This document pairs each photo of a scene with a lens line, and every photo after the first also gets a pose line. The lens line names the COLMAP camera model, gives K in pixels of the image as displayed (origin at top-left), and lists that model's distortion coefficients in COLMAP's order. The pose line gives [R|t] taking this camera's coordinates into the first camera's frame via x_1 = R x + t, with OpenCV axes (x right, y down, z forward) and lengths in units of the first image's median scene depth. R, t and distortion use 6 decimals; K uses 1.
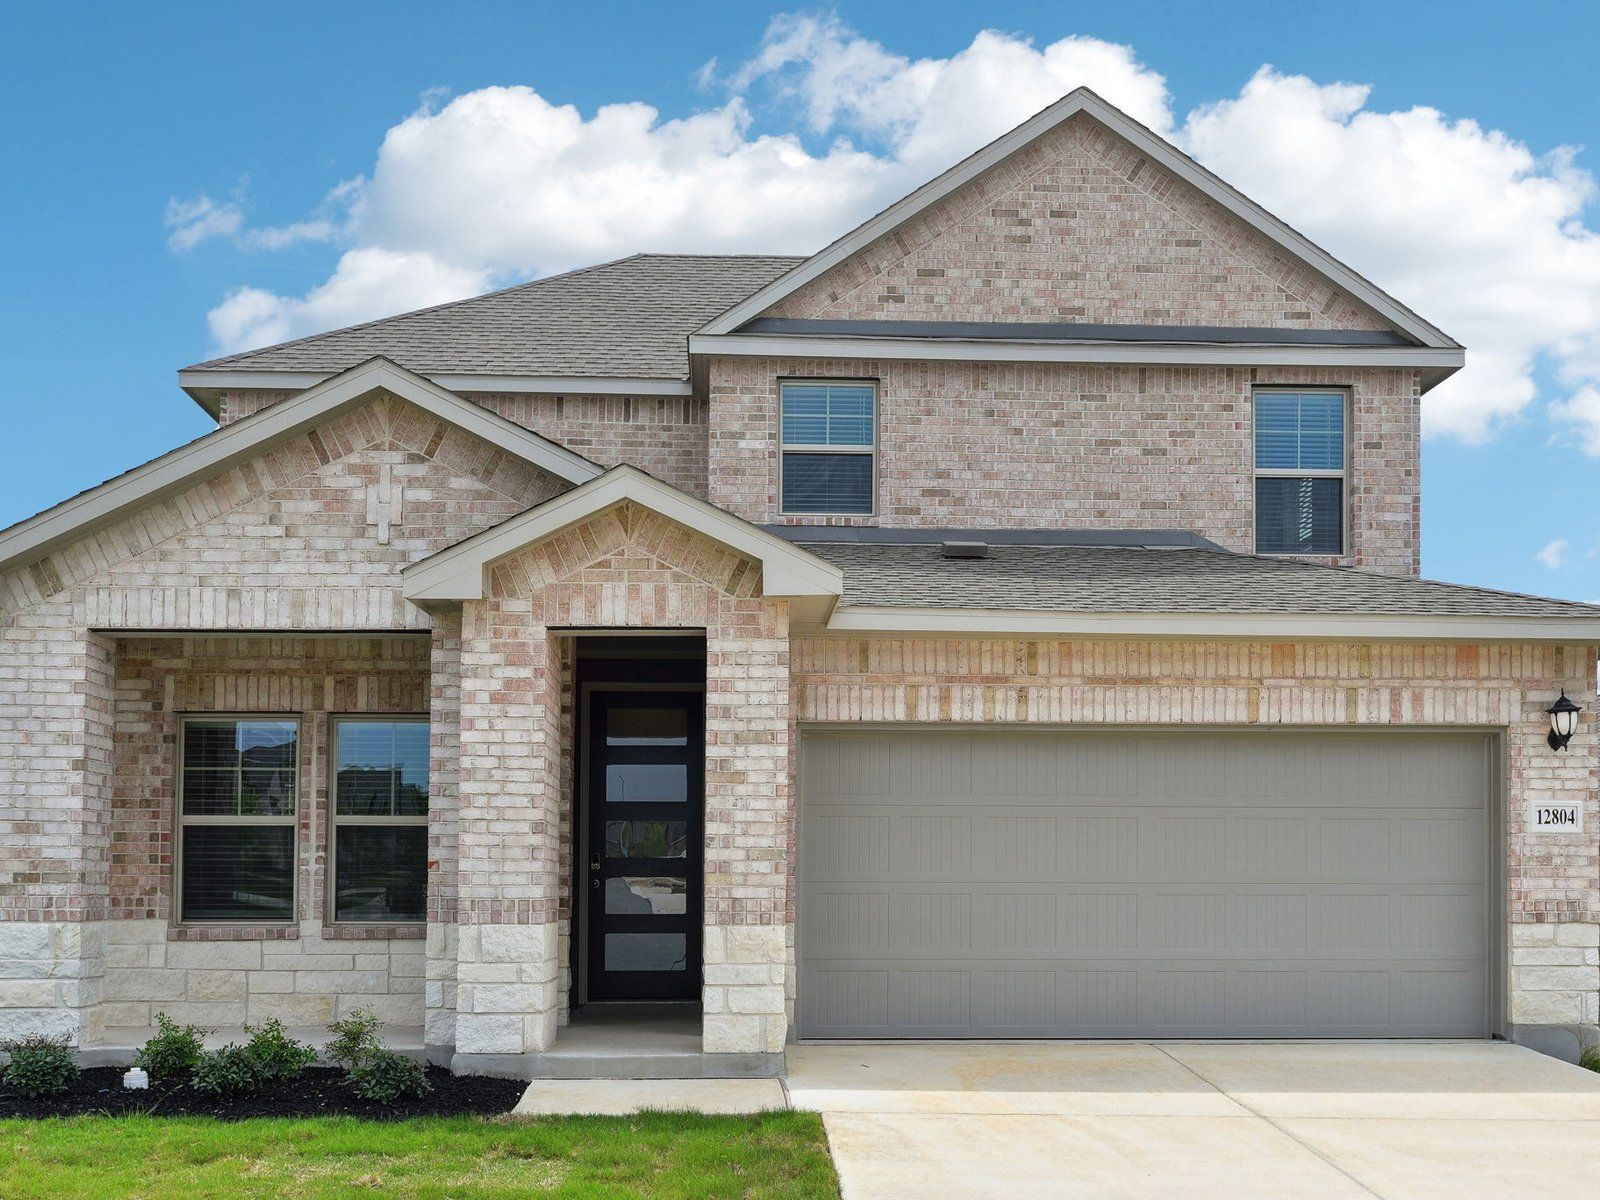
lens RADIAL K [[2418.8, 0, 799.9], [0, 2418.8, 602.4], [0, 0, 1]] dist [-0.016673, 0.000000]
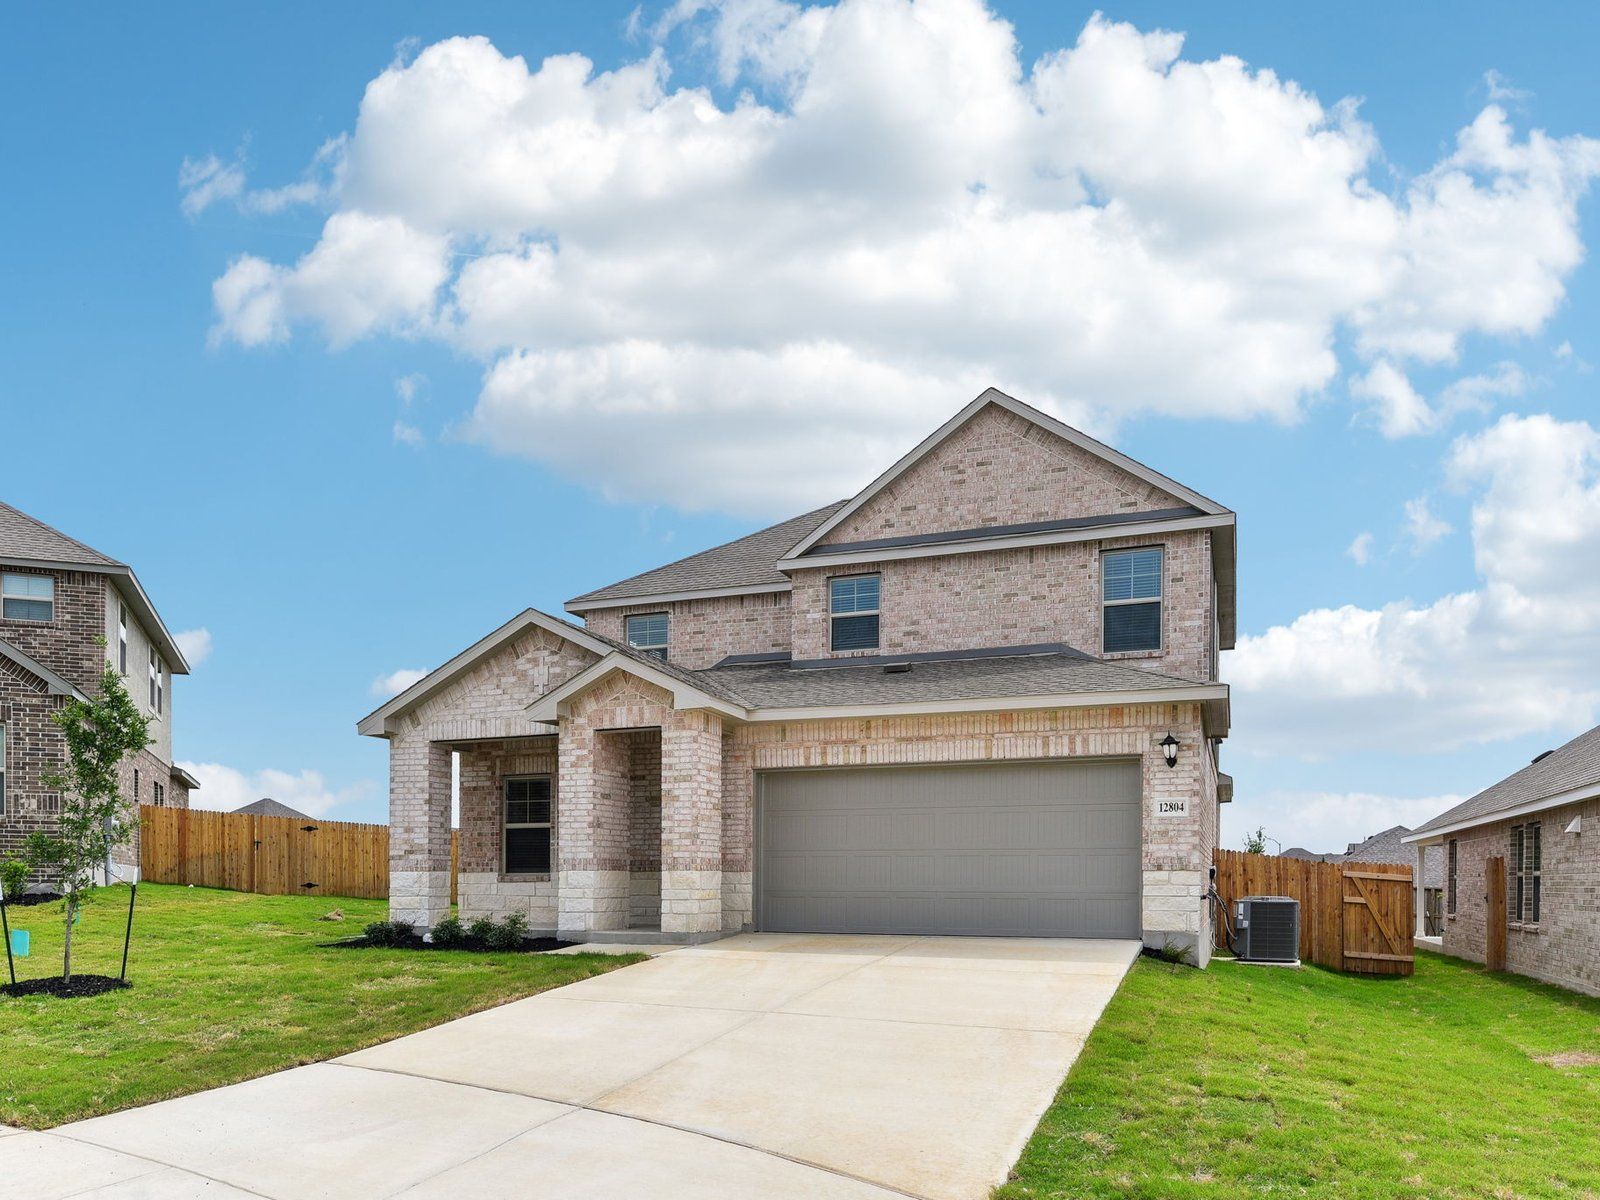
lens RADIAL K [[2418.8, 0, 800.3], [0, 2418.8, 599.2], [0, 0, 1]] dist [-0.016673, 0.000000]
pose [[0.793566, -0.078897, -0.603348, 1.165665], [0.069634, 0.996819, -0.038762, -0.008175], [0.604487, -0.011253, 0.796535, -0.503692]]
